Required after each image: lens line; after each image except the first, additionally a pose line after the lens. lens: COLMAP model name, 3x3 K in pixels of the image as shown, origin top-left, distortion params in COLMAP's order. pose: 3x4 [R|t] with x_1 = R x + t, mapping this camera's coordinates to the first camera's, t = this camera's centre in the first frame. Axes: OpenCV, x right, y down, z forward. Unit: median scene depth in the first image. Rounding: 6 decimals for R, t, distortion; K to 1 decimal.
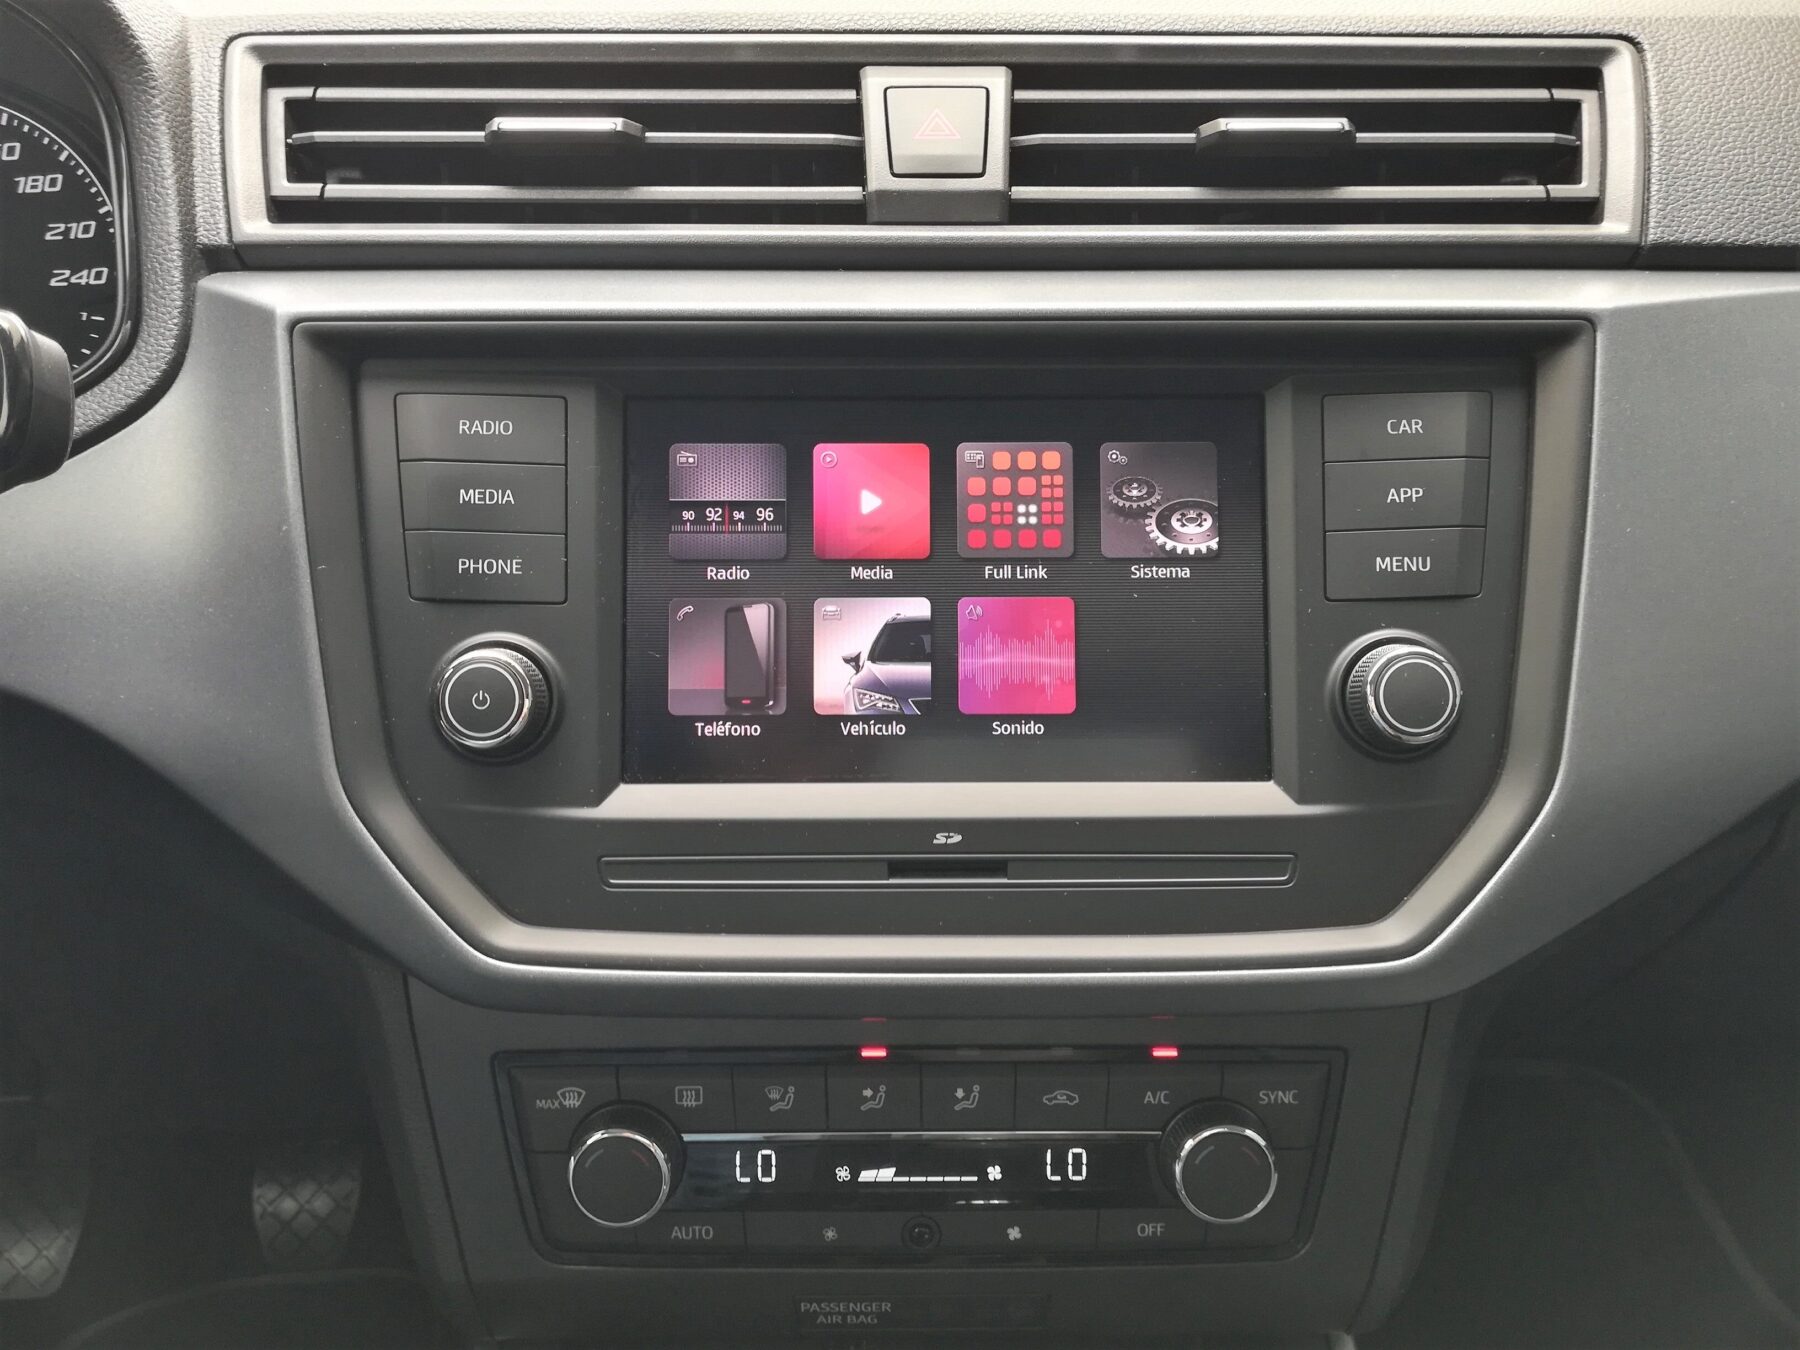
lens RADIAL K [[1464.5, 0, 856.3], [0, 1464.5, 650.2], [0, 0, 1]] dist [0.058546, -0.099809]
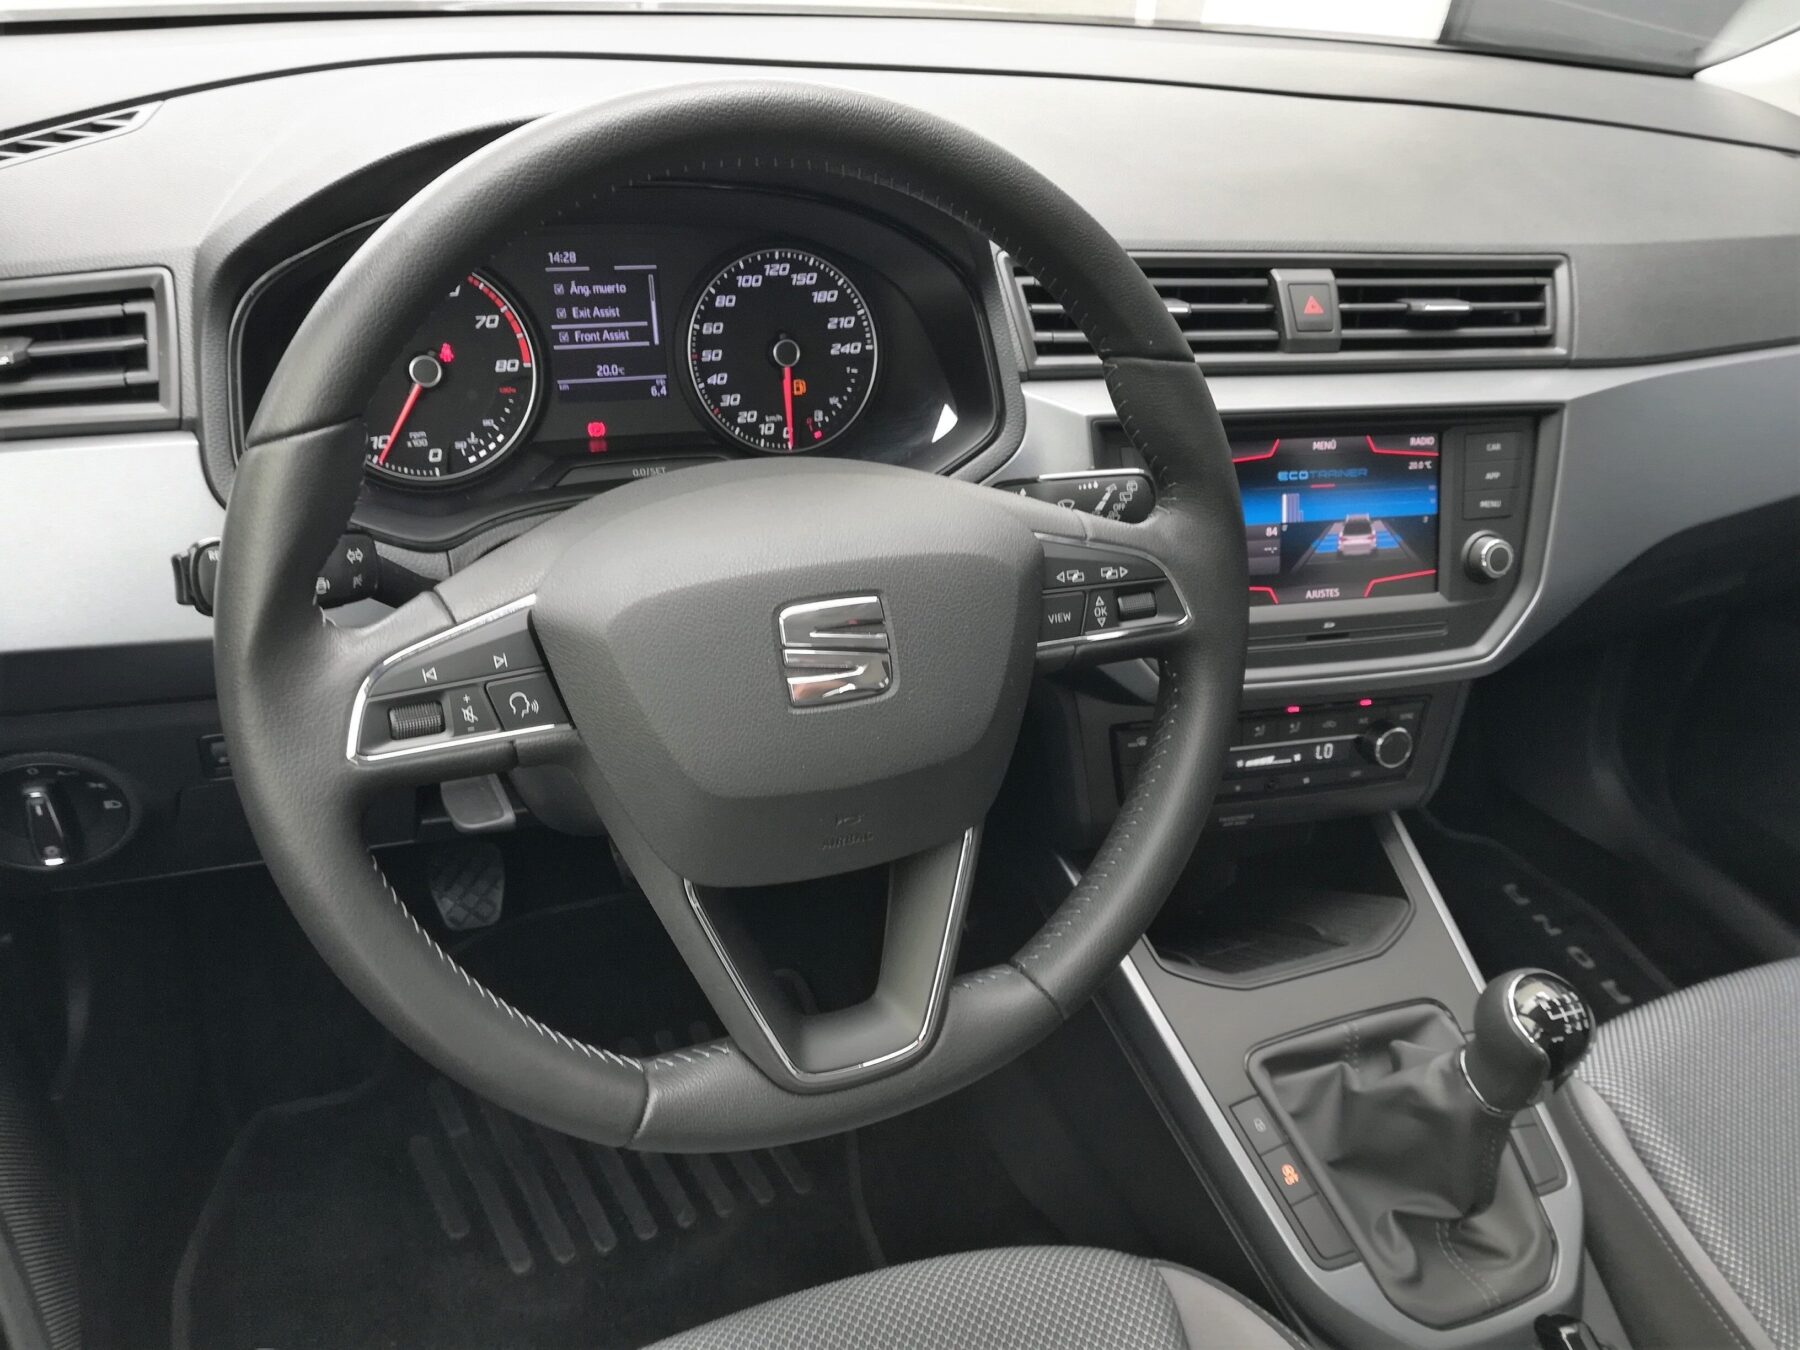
lens RADIAL K [[1420.0, 0, 893.4], [0, 1420.0, 679.0], [0, 0, 1]] dist [0.054272, -0.084880]
pose [[0.952494, -0.077401, 0.294559, -1.201881], [0.006737, 0.972285, 0.233701, -0.310675], [-0.304484, -0.220614, 0.926617, -0.905036]]
